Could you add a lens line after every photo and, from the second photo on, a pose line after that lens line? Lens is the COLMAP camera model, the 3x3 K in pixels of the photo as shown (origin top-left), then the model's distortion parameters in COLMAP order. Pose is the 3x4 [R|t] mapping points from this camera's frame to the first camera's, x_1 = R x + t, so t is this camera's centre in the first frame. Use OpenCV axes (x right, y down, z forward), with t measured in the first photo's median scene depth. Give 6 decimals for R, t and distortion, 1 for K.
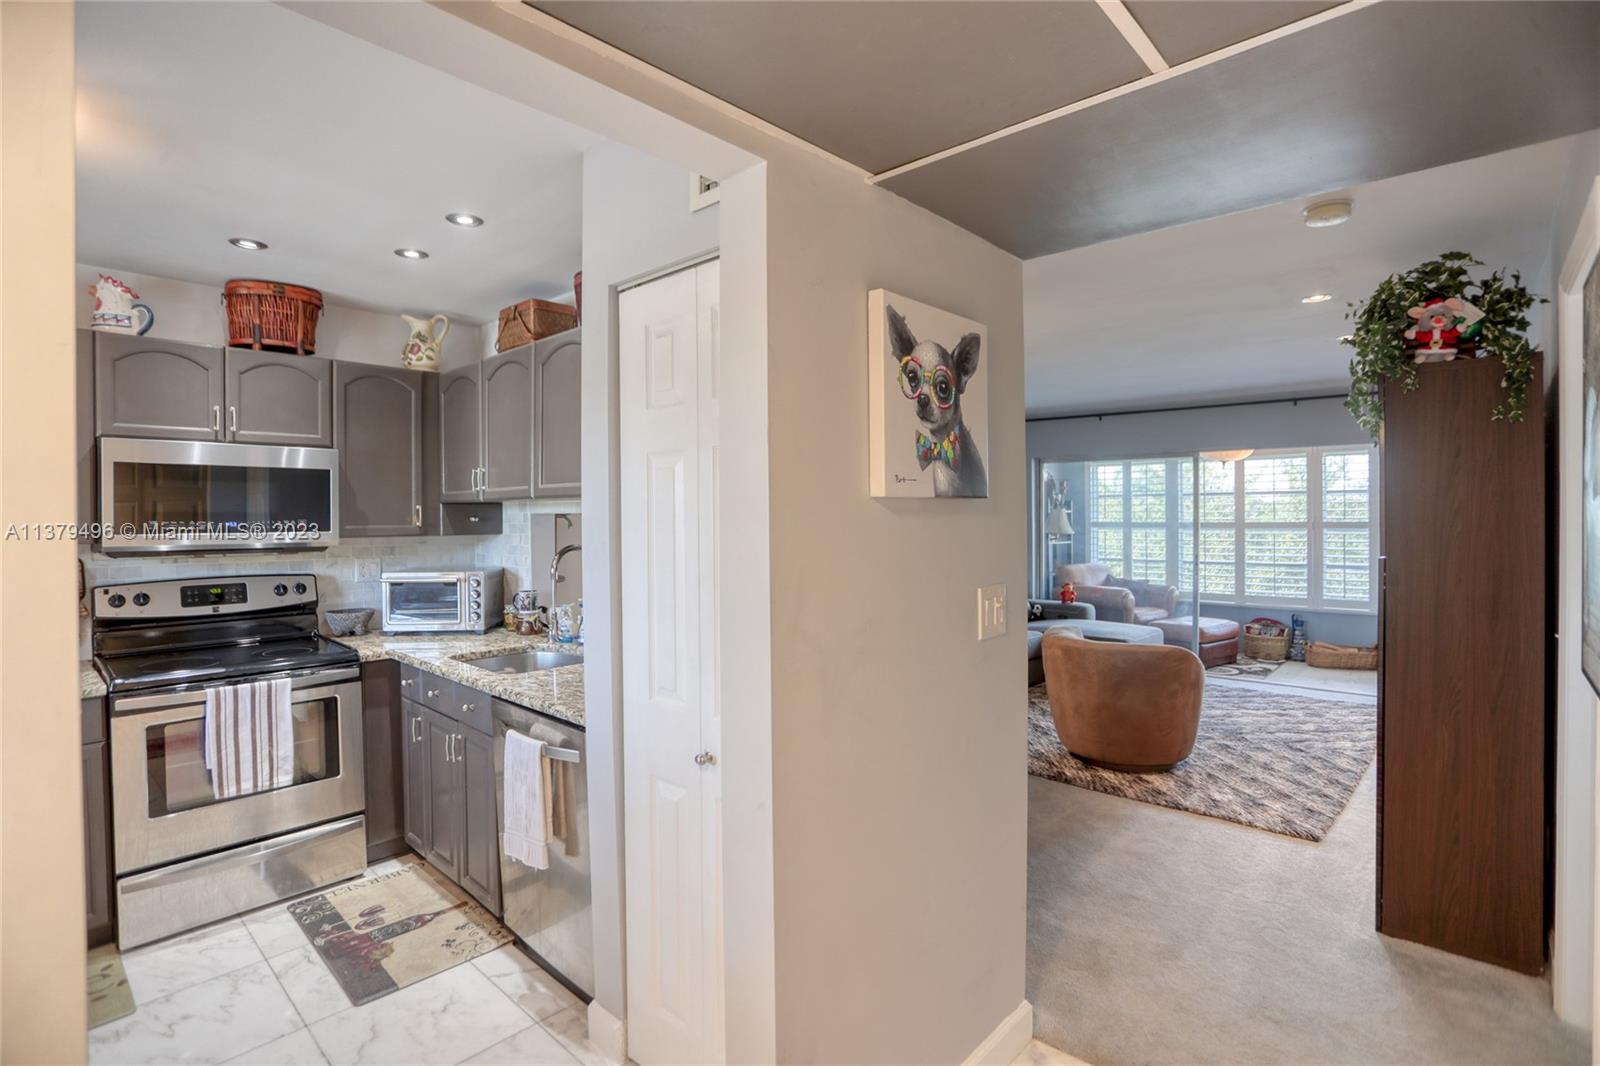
lens RADIAL K [[778.8, 0, 851.0], [0, 778.8, 514.6], [0, 0, 1]] dist [-0.050621, 0.016196]
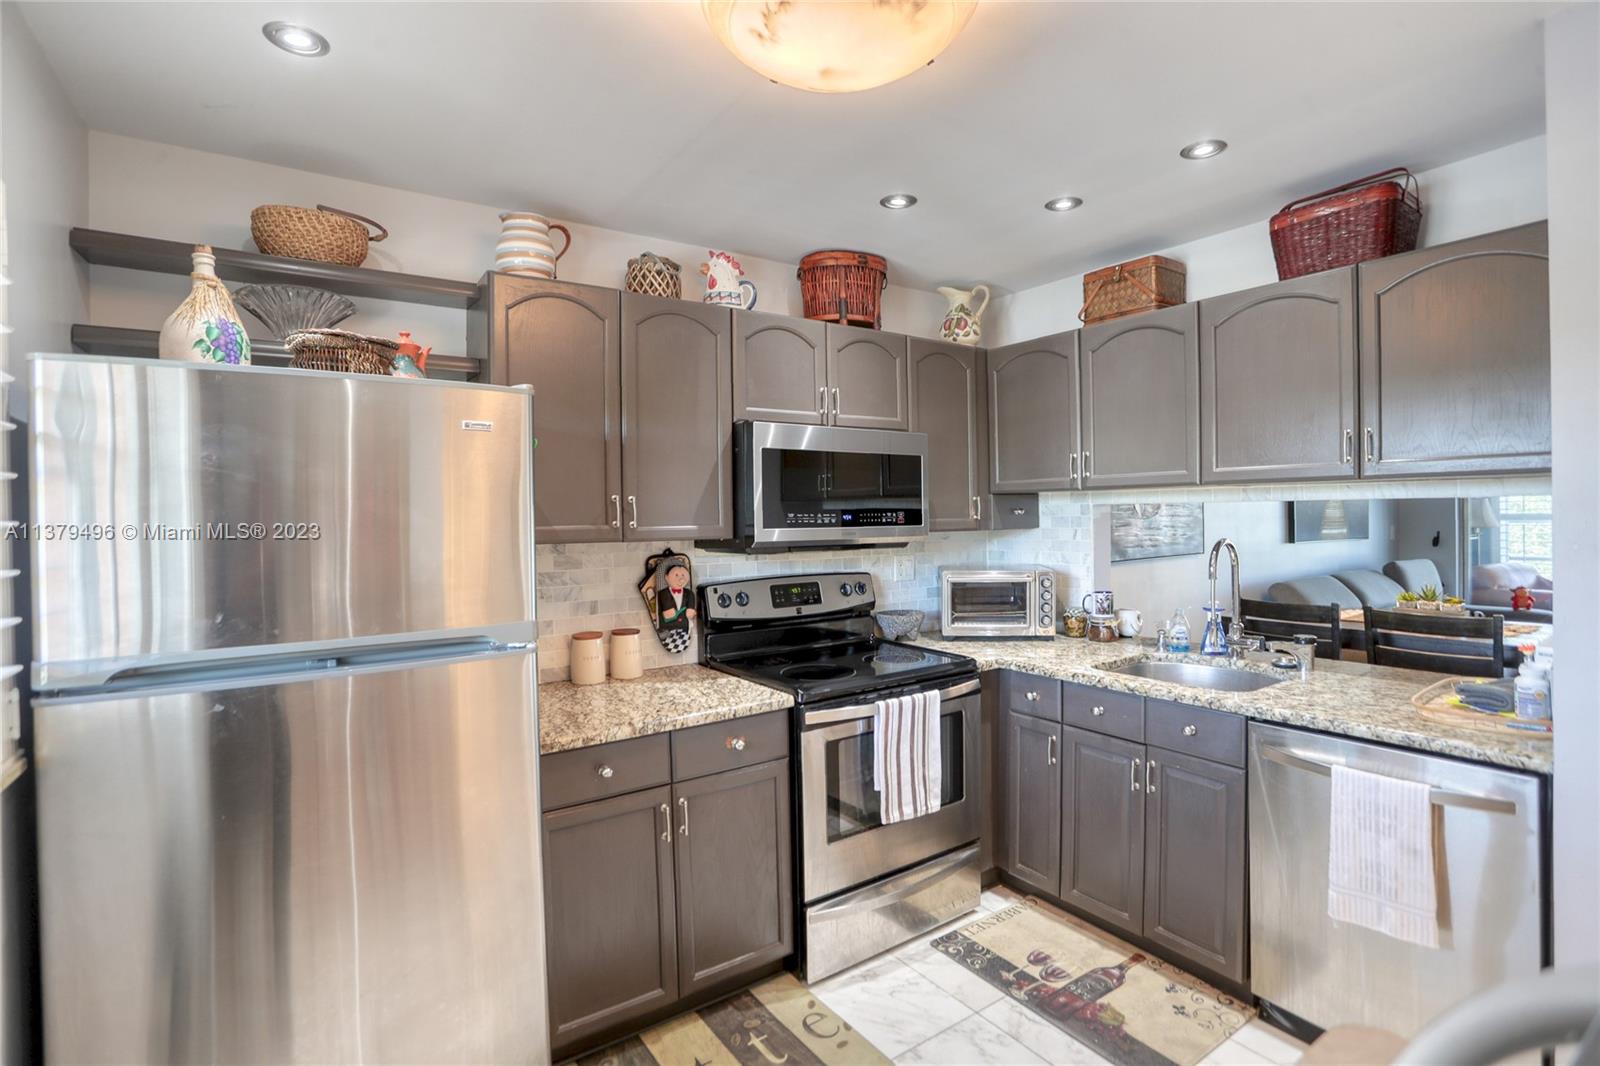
lens RADIAL K [[778.8, 0, 802.8], [0, 778.8, 519.0], [0, 0, 1]] dist [-0.050621, 0.016196]
pose [[0.976469, -0.006111, -0.215573, -0.650311], [0.007982, 0.999938, 0.007812, 0.006560], [0.215512, -0.009349, 0.976456, 0.078557]]
